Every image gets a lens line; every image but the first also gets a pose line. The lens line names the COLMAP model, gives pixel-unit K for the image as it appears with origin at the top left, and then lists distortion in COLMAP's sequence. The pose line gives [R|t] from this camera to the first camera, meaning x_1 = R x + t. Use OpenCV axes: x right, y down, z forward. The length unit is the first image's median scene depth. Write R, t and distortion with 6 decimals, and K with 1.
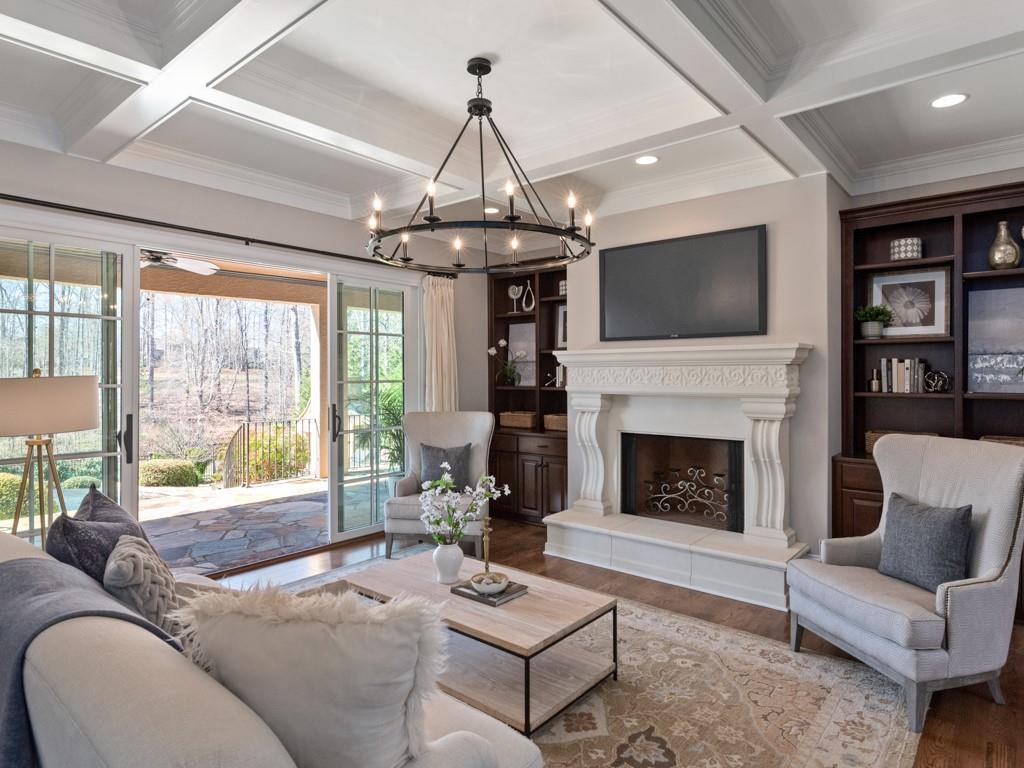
lens RADIAL K [[604.6, 0, 509.7], [0, 604.6, 381.6], [0, 0, 1]] dist [-0.000790, 0.002553]
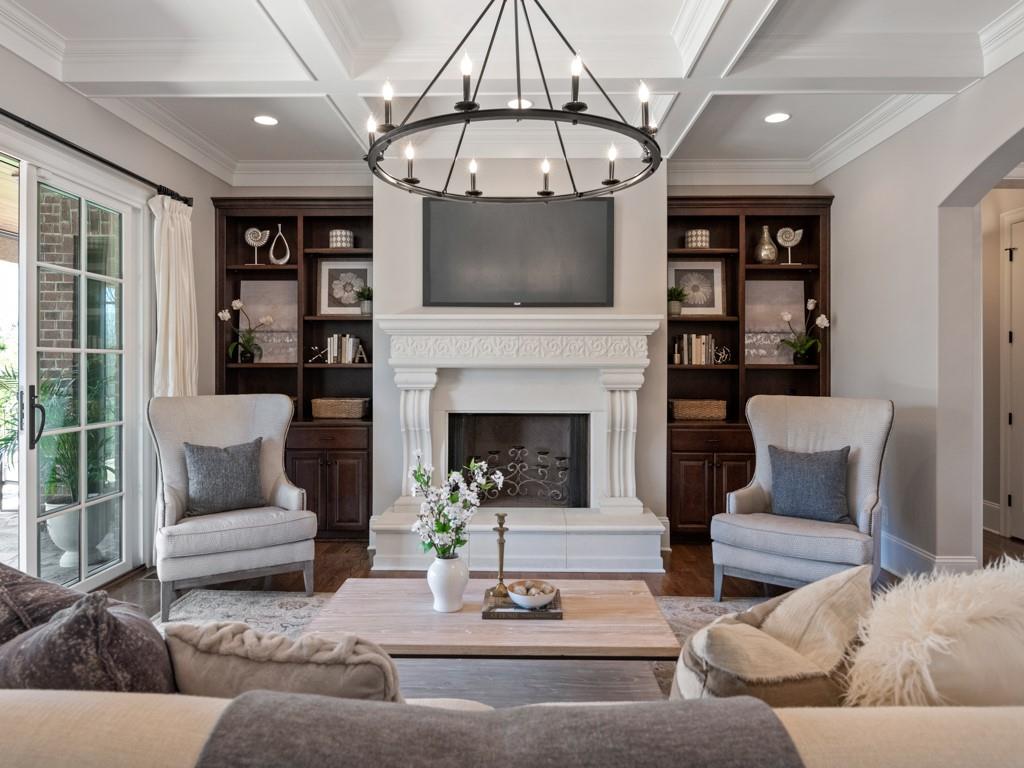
lens RADIAL K [[670.1, 0, 512.2], [0, 670.1, 376.7], [0, 0, 1]] dist [-0.007419, -0.001160]
pose [[0.774070, -0.004642, 0.633084, -0.417004], [0.003938, 0.999989, 0.002516, 0.035969], [-0.633088, 0.000546, 0.774079, 0.243324]]
